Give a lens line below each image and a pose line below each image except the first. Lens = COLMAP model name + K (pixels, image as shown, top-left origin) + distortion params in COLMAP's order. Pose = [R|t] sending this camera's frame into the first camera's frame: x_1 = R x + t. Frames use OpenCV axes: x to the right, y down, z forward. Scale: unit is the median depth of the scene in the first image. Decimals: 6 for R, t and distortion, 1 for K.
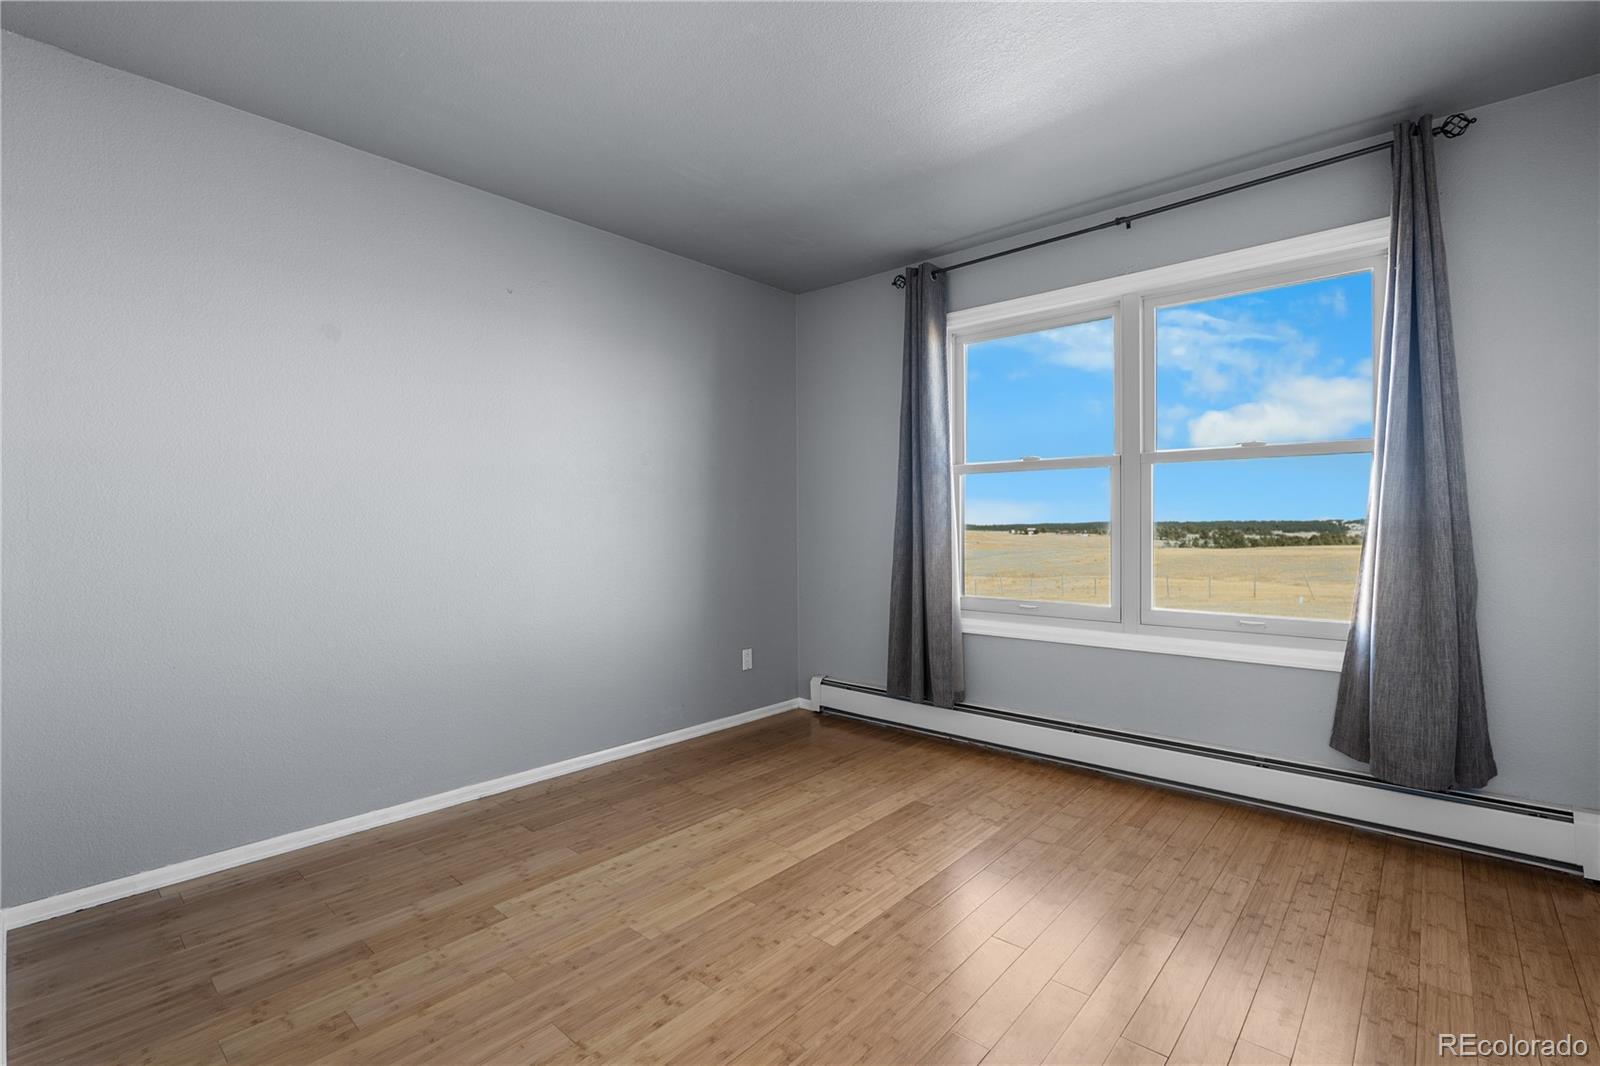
lens RADIAL K [[724.1, 0, 800.0], [0, 724.1, 533.0], [0, 0, 1]] dist [0.000457, 0.000058]
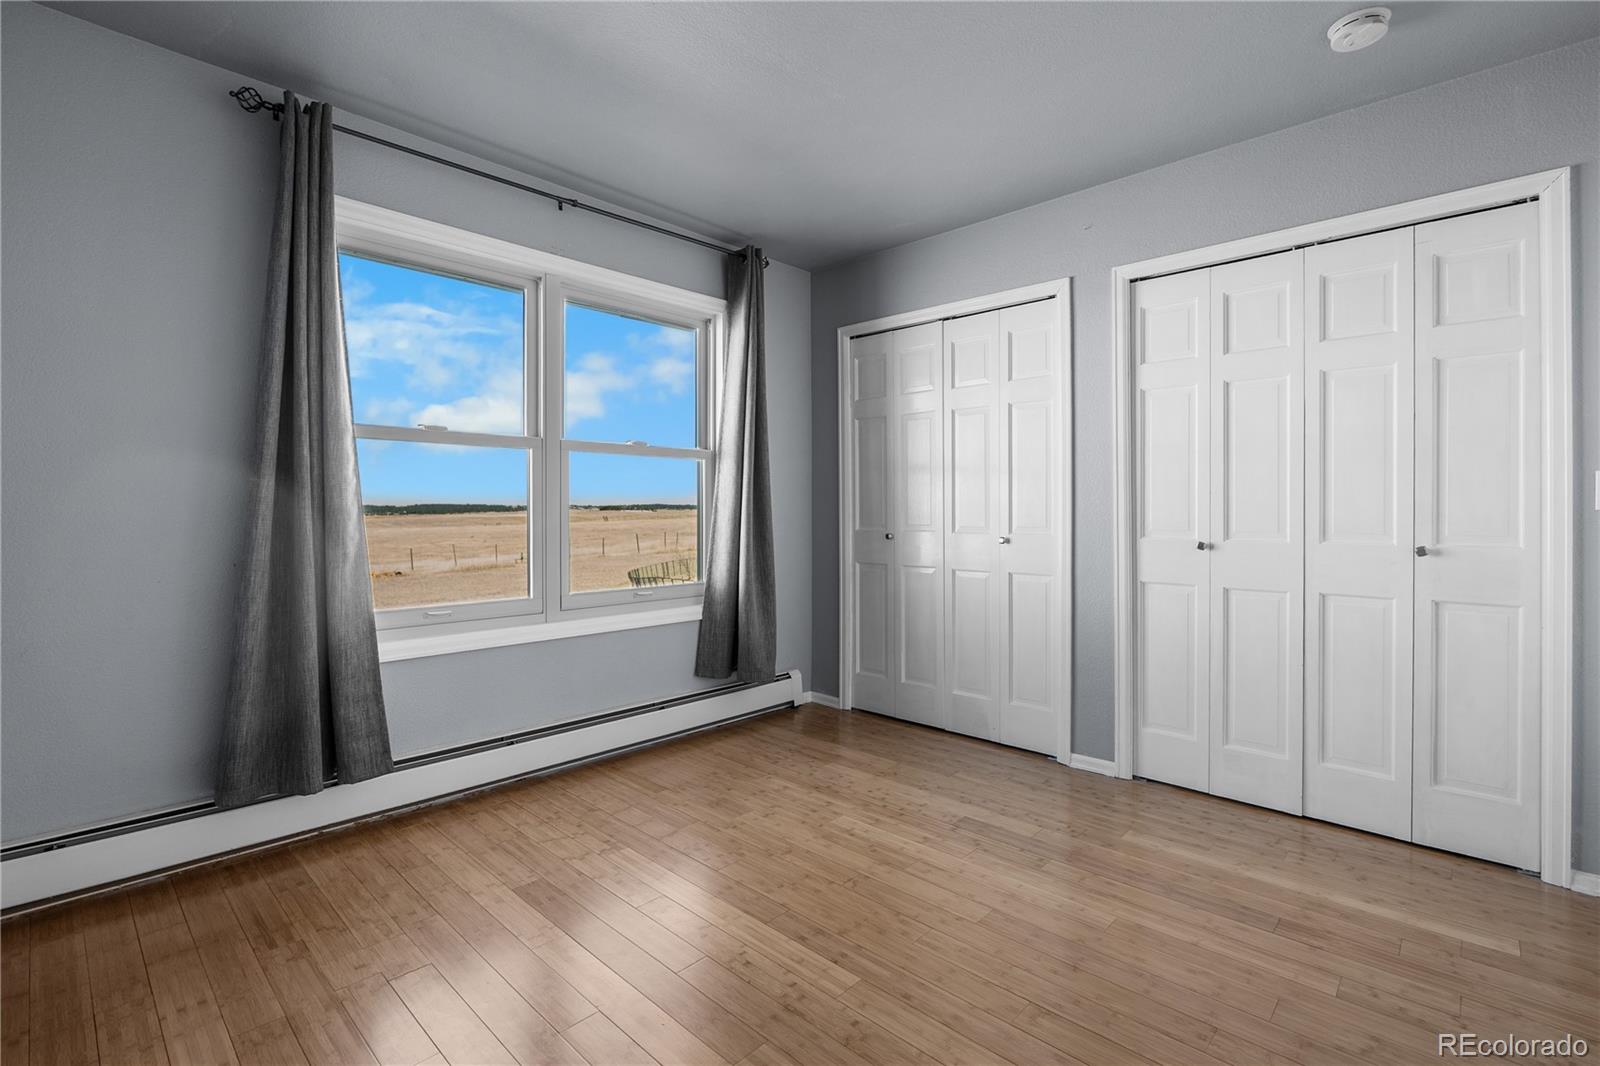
lens RADIAL K [[736.3, 0, 797.1], [0, 736.3, 515.5], [0, 0, 1]] dist [-0.002531, -0.000498]
pose [[0.046107, -0.001558, 0.998935, -0.537430], [0.012231, 0.999925, 0.000995, -0.002249], [-0.998862, 0.012172, 0.046122, 0.641498]]
